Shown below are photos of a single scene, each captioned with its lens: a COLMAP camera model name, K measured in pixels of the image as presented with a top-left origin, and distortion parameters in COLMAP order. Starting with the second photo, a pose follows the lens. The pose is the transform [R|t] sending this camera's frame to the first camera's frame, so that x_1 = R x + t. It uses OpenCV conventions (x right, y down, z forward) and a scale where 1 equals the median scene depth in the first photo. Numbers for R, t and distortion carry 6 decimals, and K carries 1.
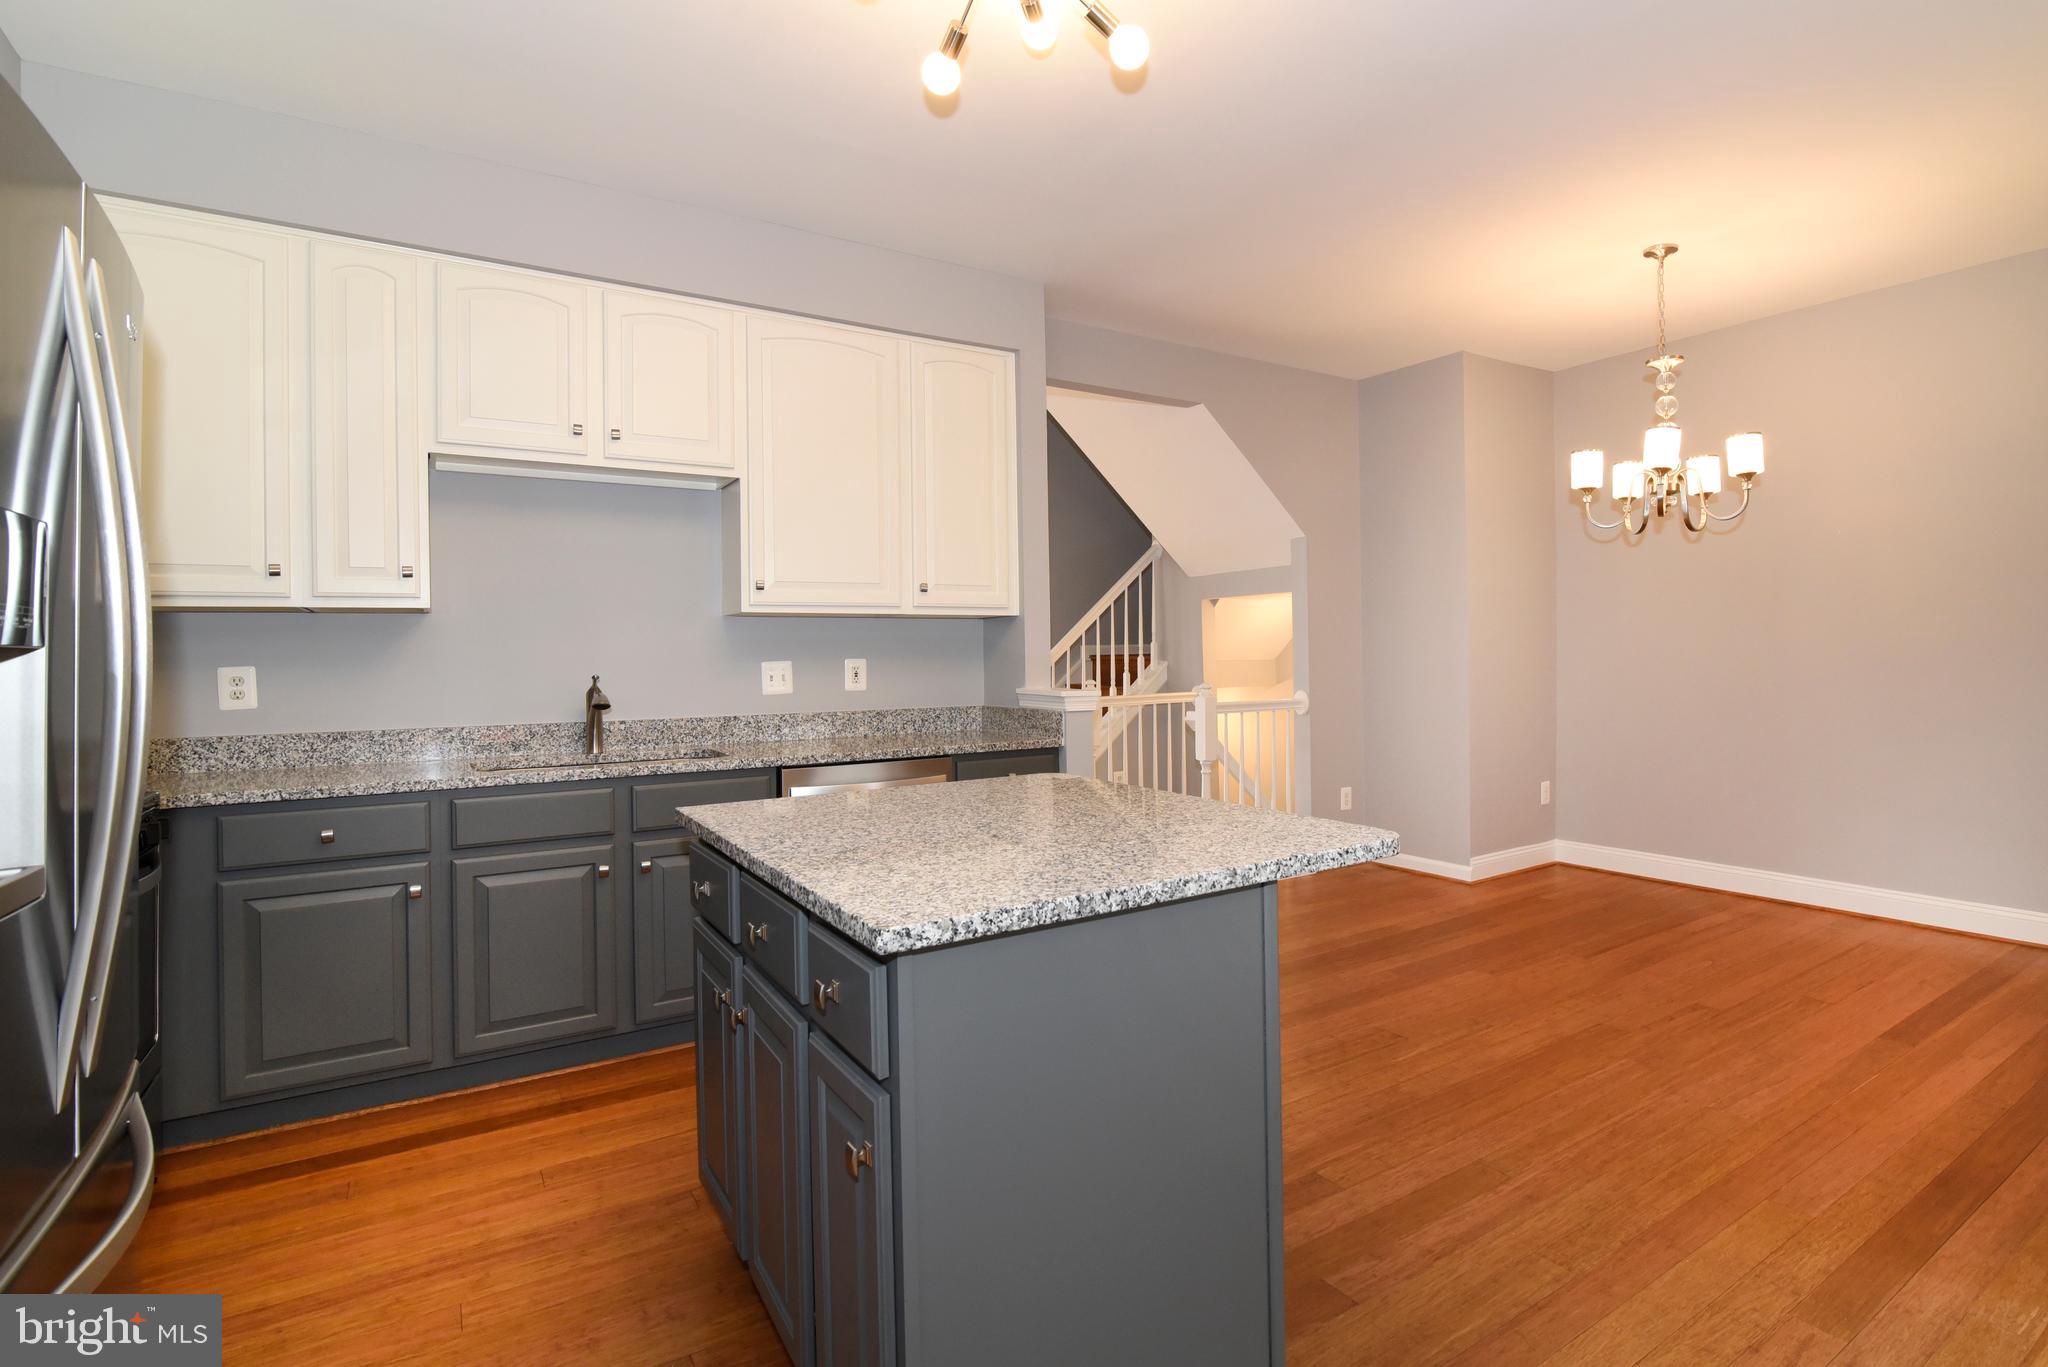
lens RADIAL K [[993.8, 0, 1086.2], [0, 993.8, 650.9], [0, 0, 1]] dist [-0.023581, -0.000172]
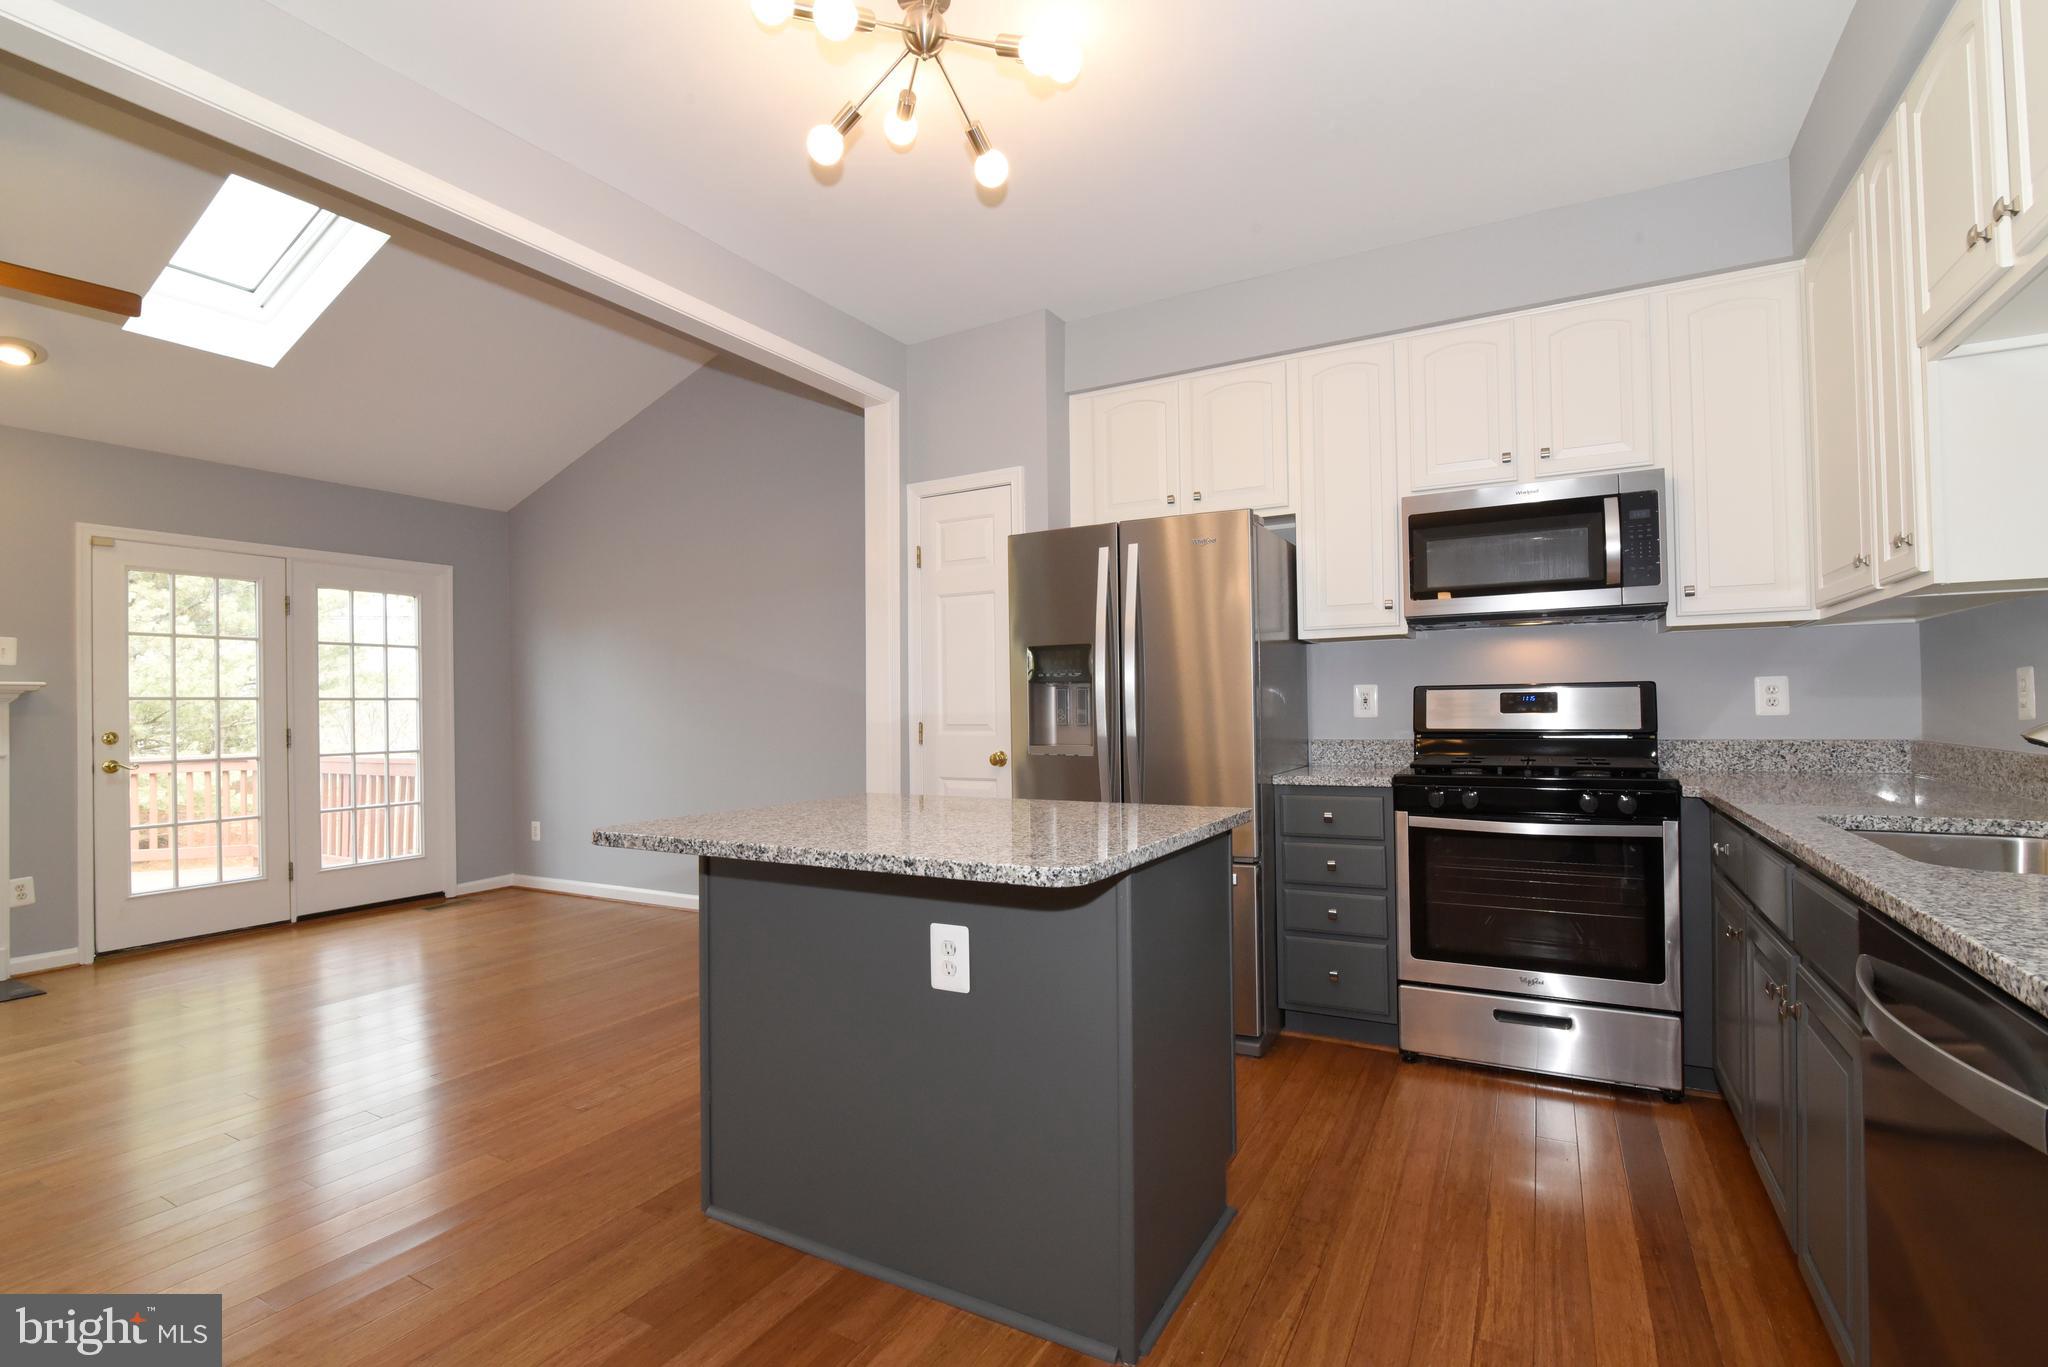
lens RADIAL K [[932.3, 0, 1037.3], [0, 932.3, 687.6], [0, 0, 1]] dist [-0.019618, -0.000059]
pose [[-0.878994, 0.015455, -0.476582, 0.158812], [0.027062, 0.999481, -0.017501, 0.018994], [0.476064, -0.028280, -0.878956, 0.980342]]
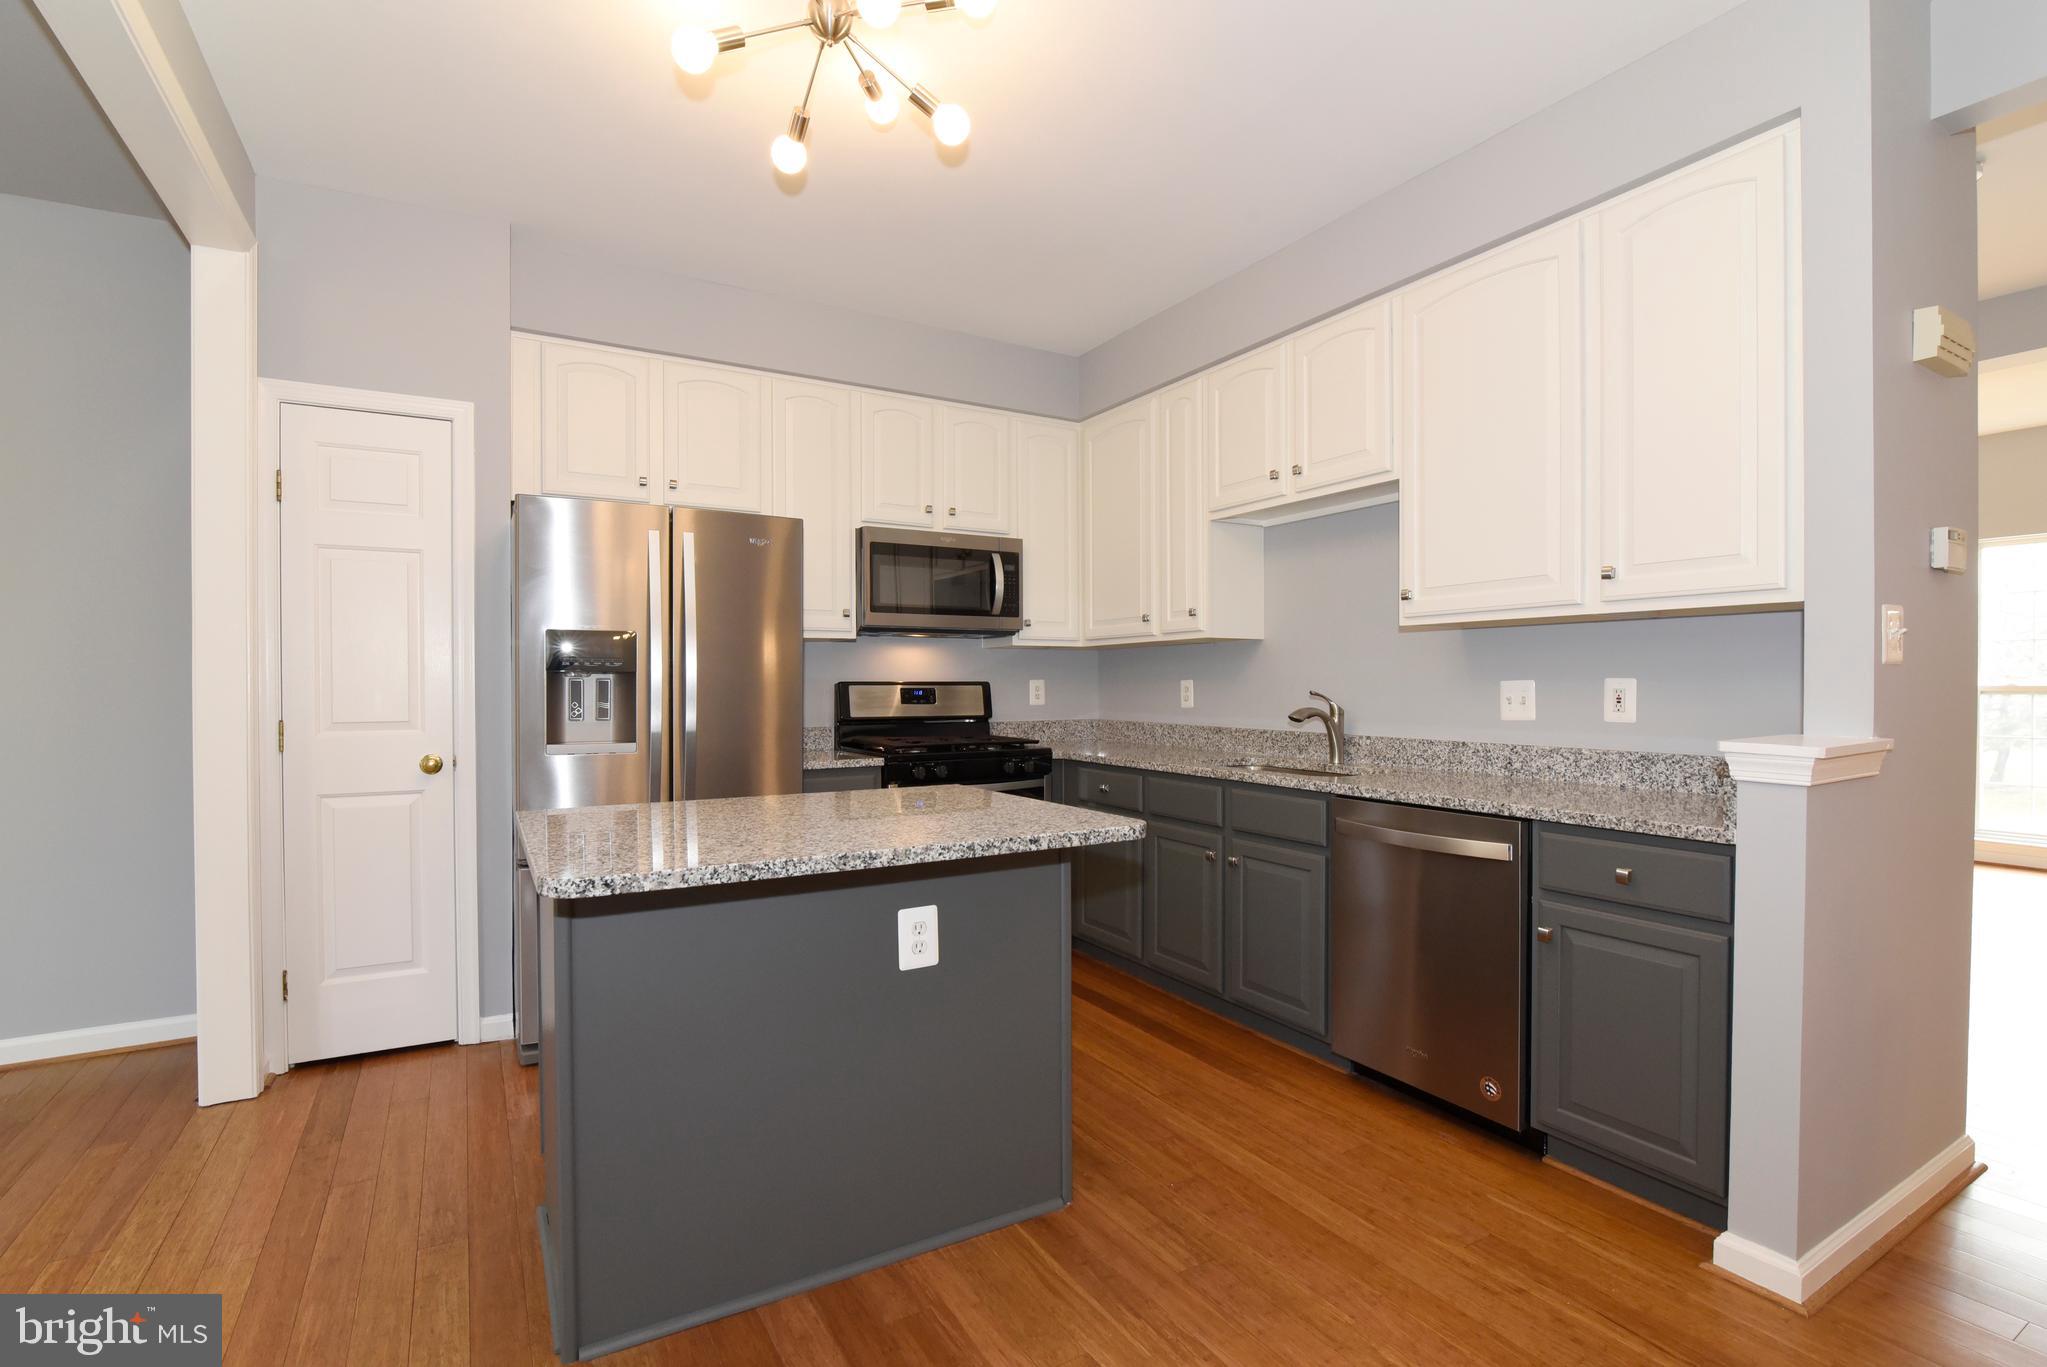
lens RADIAL K [[937.9, 0, 1022.0], [0, 937.9, 689.4], [0, 0, 1]] dist [-0.015507, 0.001499]
pose [[-0.050824, 0.019206, -0.998523, 0.479592], [0.005404, 0.999806, 0.018956, 0.001173], [0.998693, -0.004433, -0.050918, 0.626960]]
